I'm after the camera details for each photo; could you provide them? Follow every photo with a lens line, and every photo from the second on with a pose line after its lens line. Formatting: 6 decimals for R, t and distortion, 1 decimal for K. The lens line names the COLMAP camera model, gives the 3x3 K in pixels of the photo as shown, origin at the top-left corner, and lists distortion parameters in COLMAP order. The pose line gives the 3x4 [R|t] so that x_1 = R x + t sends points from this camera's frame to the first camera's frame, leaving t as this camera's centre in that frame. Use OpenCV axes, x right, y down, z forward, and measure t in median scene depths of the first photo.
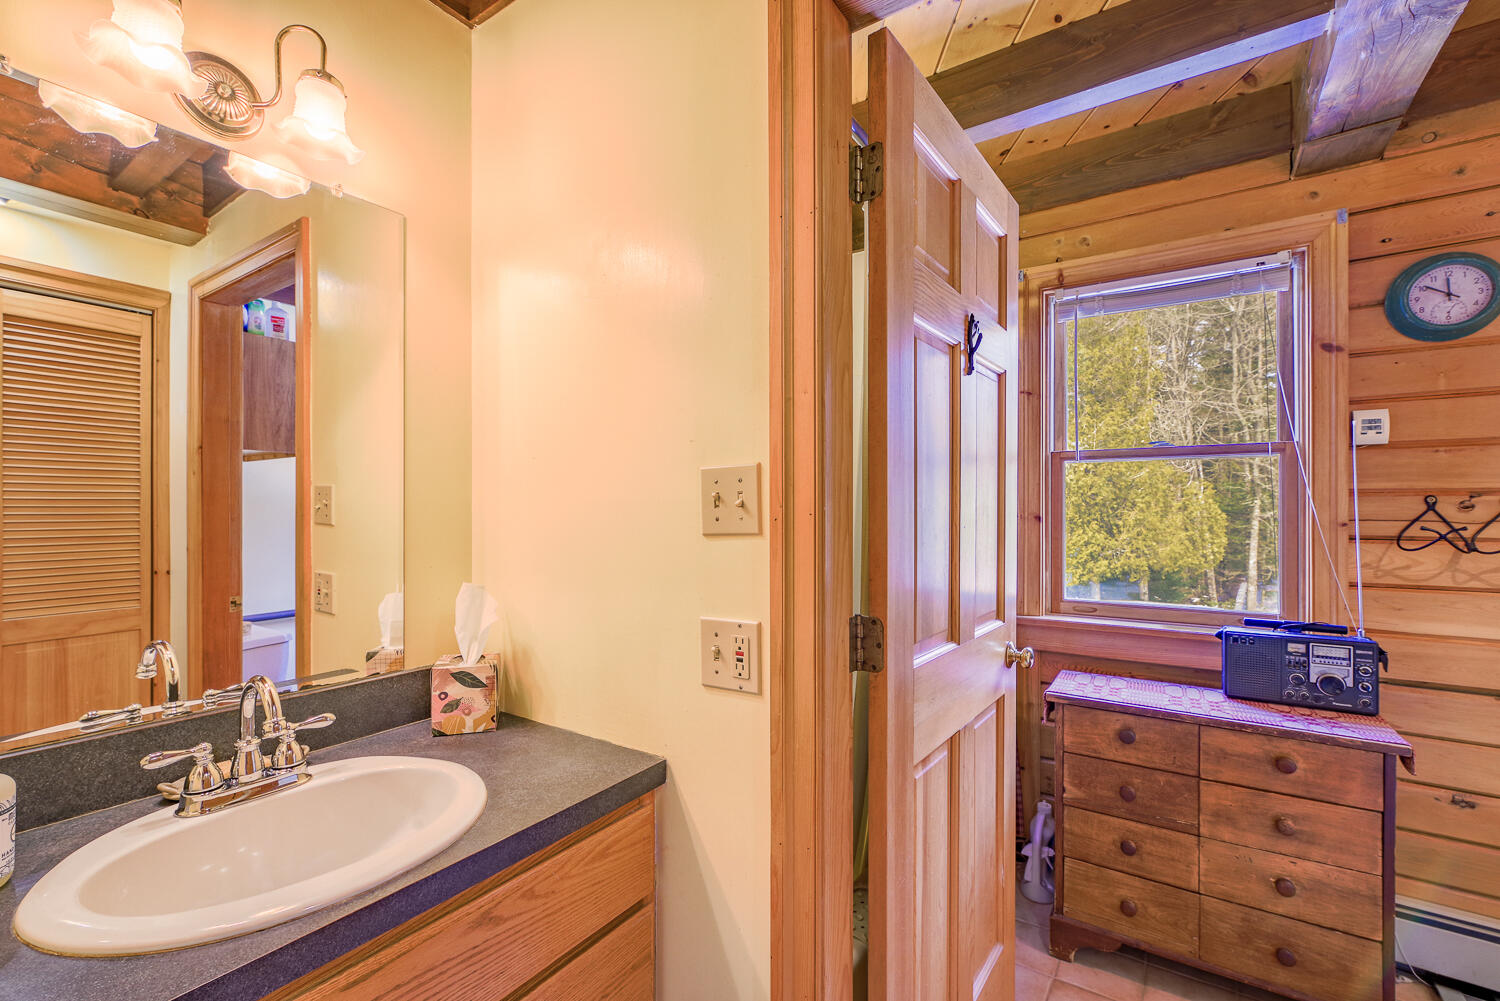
lens RADIAL K [[662.4, 0, 753.9], [0, 662.4, 509.3], [0, 0, 1]] dist [-0.006849, -0.000420]
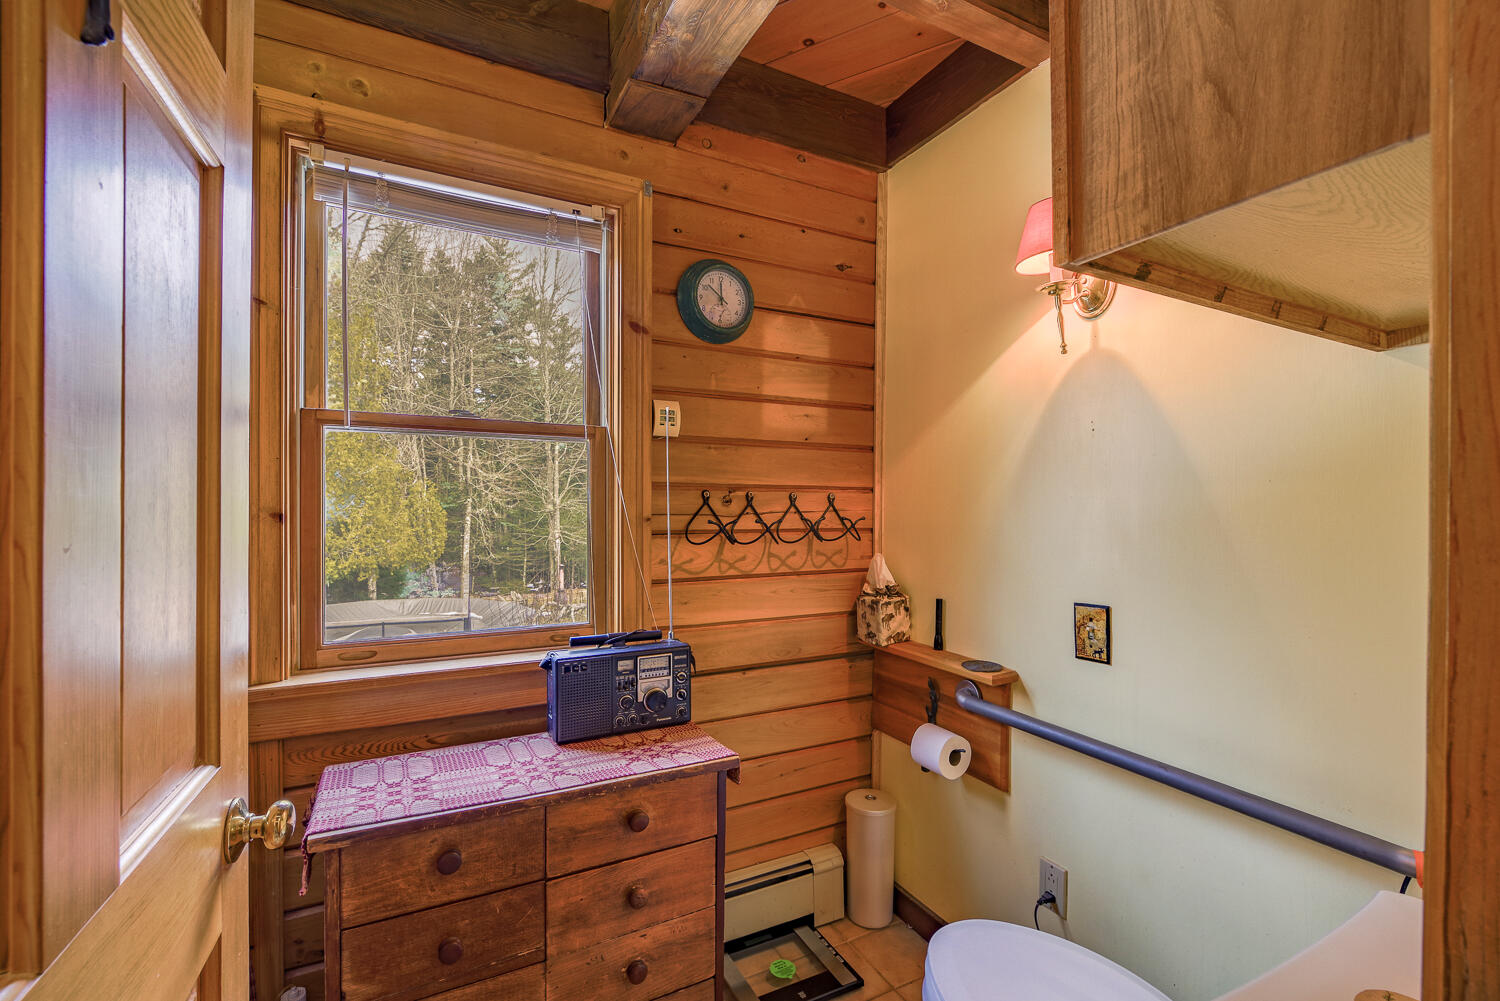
lens RADIAL K [[662.4, 0, 750.9], [0, 662.4, 509.6], [0, 0, 1]] dist [-0.006849, -0.000420]
pose [[0.490803, -0.002990, 0.871265, 0.150626], [-0.000877, 0.999992, 0.003926, 0.005196], [-0.871270, -0.002691, 0.490797, 0.417938]]
